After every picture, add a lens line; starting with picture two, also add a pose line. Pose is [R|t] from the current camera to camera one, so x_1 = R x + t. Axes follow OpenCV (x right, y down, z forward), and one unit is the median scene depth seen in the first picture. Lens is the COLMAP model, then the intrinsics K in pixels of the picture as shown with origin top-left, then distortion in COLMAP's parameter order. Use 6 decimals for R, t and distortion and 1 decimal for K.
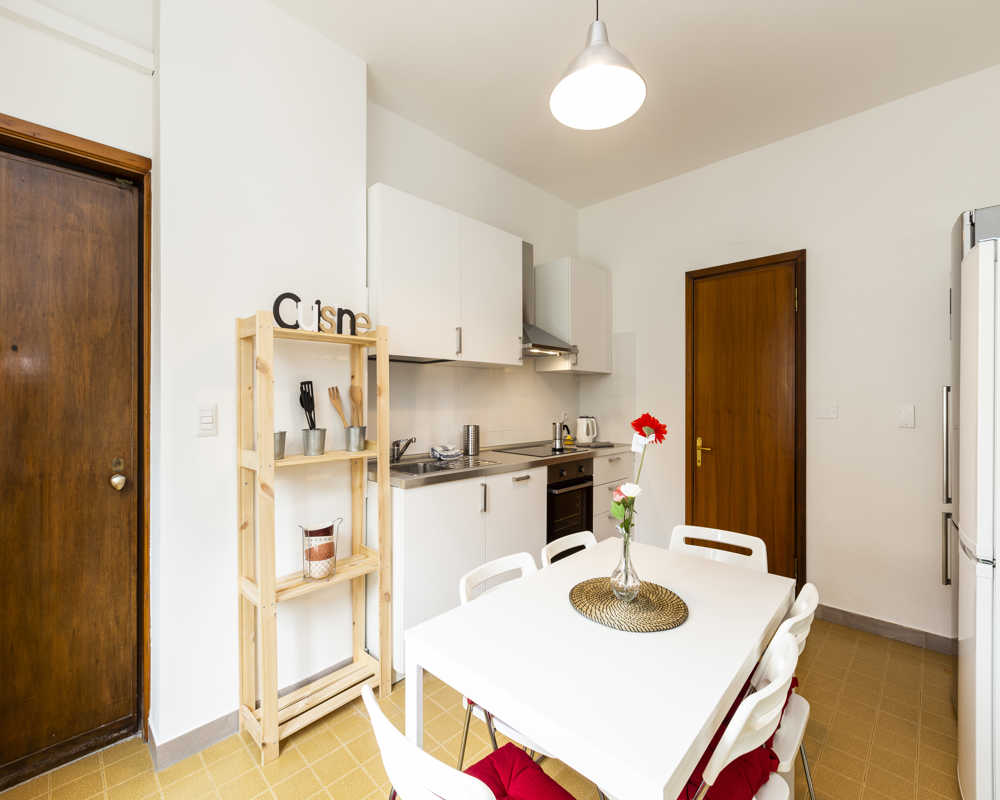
lens RADIAL K [[454.5, 0, 505.3], [0, 454.5, 398.2], [0, 0, 1]] dist [-0.001059, -0.000024]
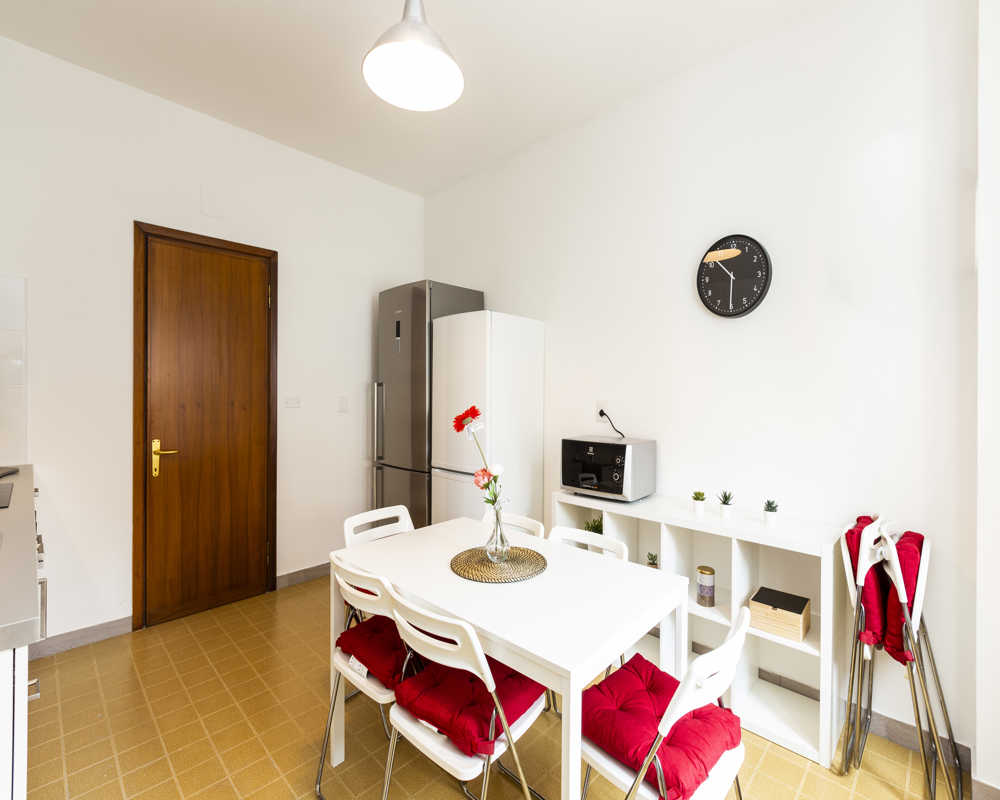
lens RADIAL K [[454.5, 0, 505.3], [0, 454.5, 398.2], [0, 0, 1]] dist [-0.001059, -0.000024]
pose [[0.033252, -0.001912, 0.999445, -0.369455], [-0.002649, 0.999994, 0.002001, 0.013500], [-0.999443, -0.002714, 0.033247, 0.400761]]
